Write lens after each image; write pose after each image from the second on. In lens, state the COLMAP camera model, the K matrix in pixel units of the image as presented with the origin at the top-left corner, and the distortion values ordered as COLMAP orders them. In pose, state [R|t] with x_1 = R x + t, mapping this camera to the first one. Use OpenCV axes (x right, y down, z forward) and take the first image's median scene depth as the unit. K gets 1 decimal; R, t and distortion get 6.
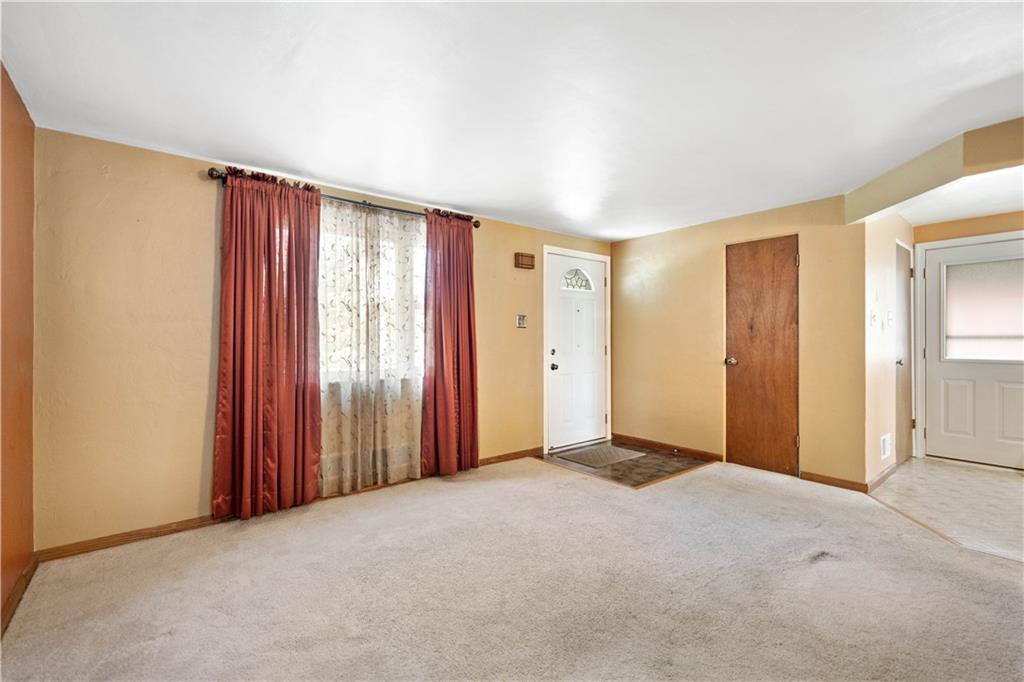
lens RADIAL K [[458.5, 0, 520.0], [0, 458.5, 334.5], [0, 0, 1]] dist [-0.002940, 0.000143]
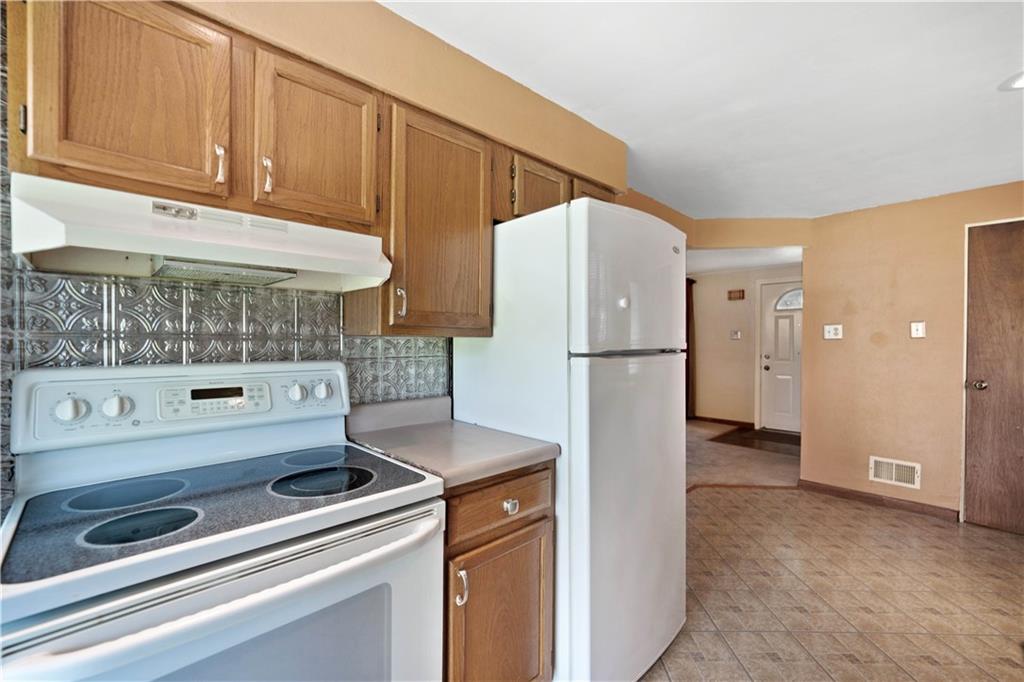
lens RADIAL K [[422.8, 0, 510.5], [0, 422.8, 344.2], [0, 0, 1]] dist [-0.004570, 0.000756]
pose [[0.076392, 0.008327, -0.997043, 1.480248], [0.010680, 0.999901, 0.009169, -0.022208], [0.997021, -0.011349, 0.076296, 0.175151]]
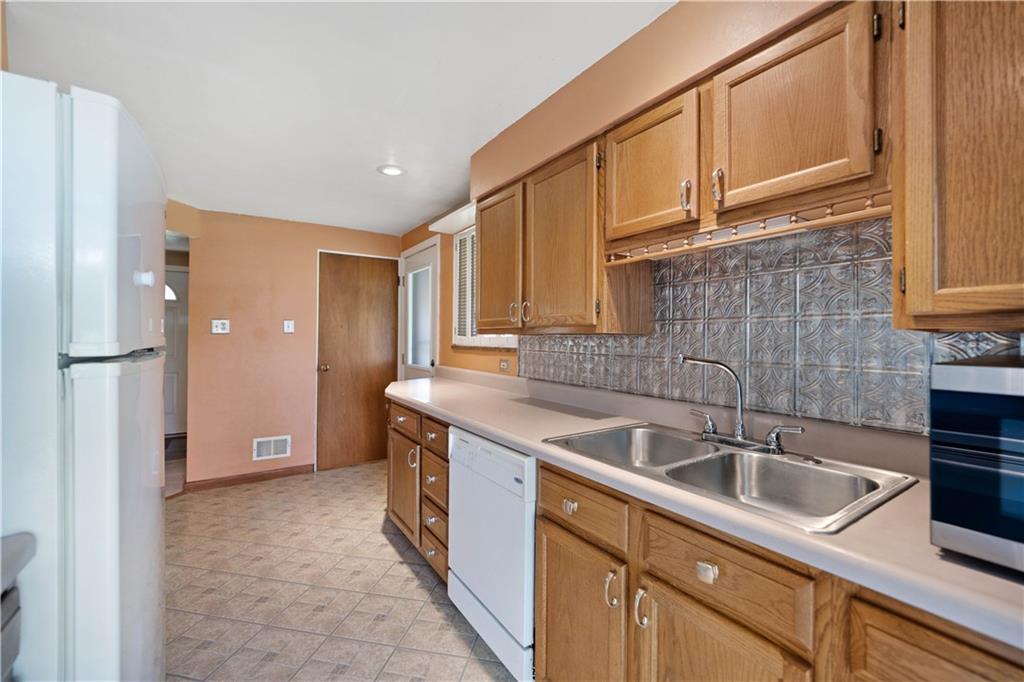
lens RADIAL K [[422.8, 0, 513.1], [0, 422.8, 333.3], [0, 0, 1]] dist [-0.004570, 0.000756]
pose [[0.994439, 0.001900, -0.105296, 1.373615], [-0.001389, 0.999987, 0.004921, -0.023243], [0.105304, -0.004747, 0.994429, 0.088761]]
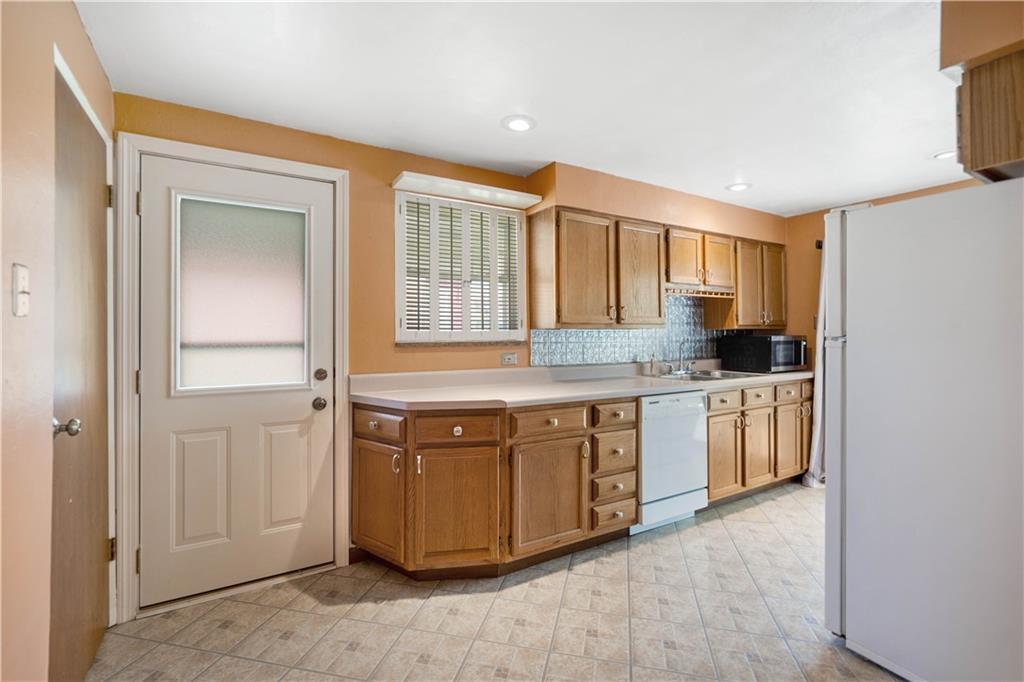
lens RADIAL K [[458.5, 0, 507.0], [0, 458.5, 333.3], [0, 0, 1]] dist [-0.002940, 0.000143]
pose [[0.159672, -0.000196, 0.987170, 0.559267], [-0.006021, 0.999981, 0.001173, -0.010556], [-0.987152, -0.006131, 0.159668, 0.638931]]
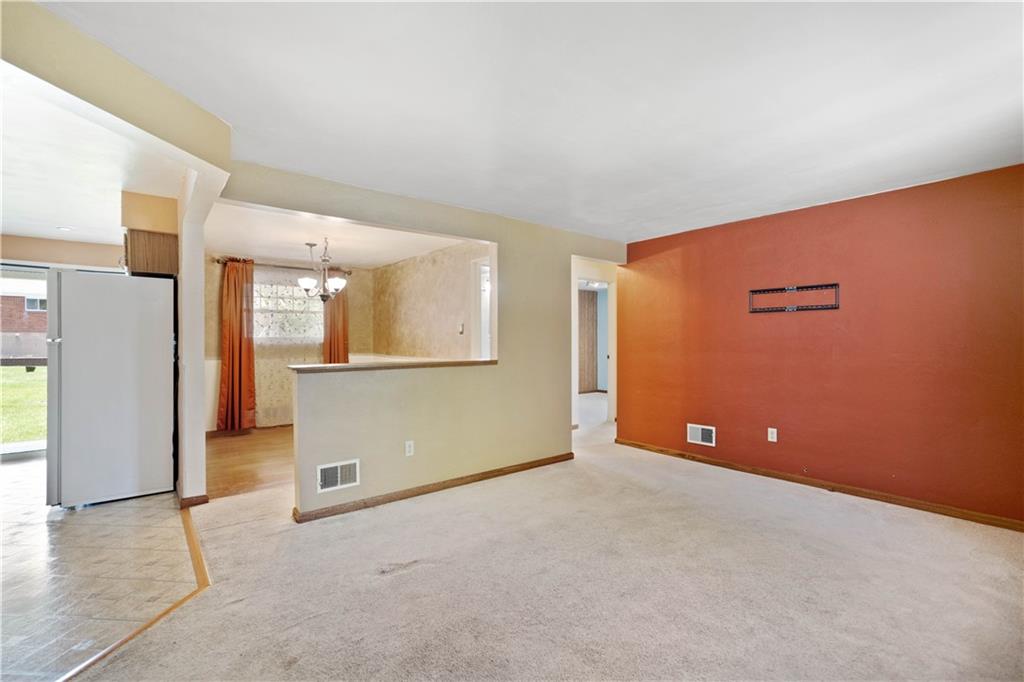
lens RADIAL K [[458.5, 0, 511.7], [0, 458.5, 339.3], [0, 0, 1]] dist [-0.002940, 0.000143]
pose [[-0.999899, -0.001997, 0.014089, 0.229634], [-0.002064, 0.999987, -0.004686, -0.004119], [-0.014080, -0.004715, -0.999890, 1.175362]]
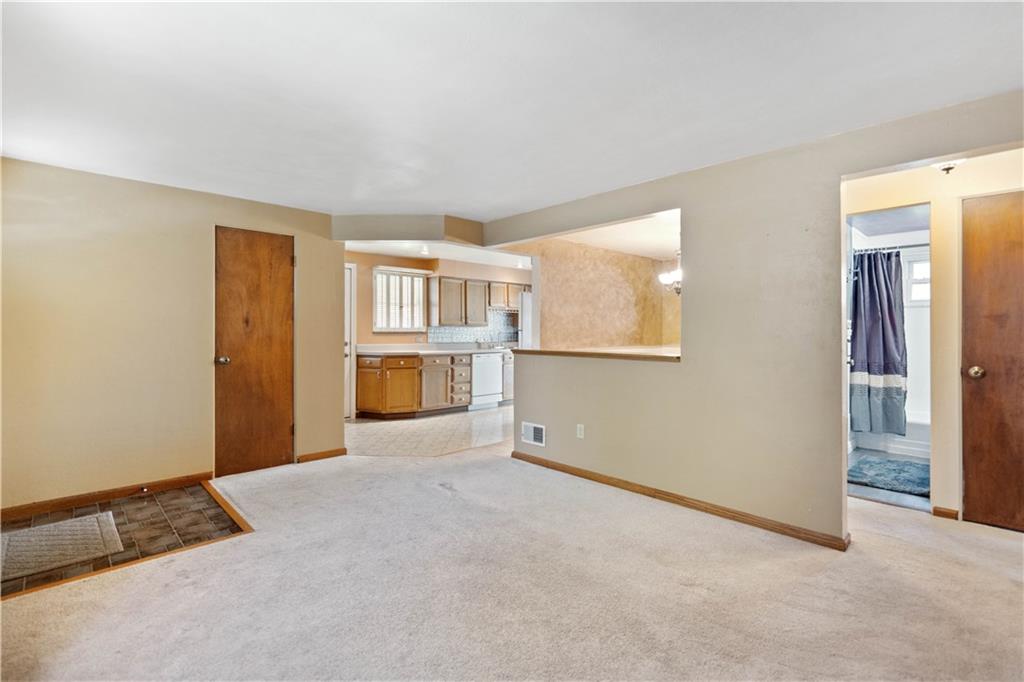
lens RADIAL K [[458.5, 0, 512.2], [0, 458.5, 331.6], [0, 0, 1]] dist [-0.002940, 0.000143]
pose [[-0.081359, -0.001721, 0.996683, -0.470617], [-0.011708, 0.999931, 0.000771, -0.003393], [-0.996616, -0.011606, -0.081373, 0.541430]]
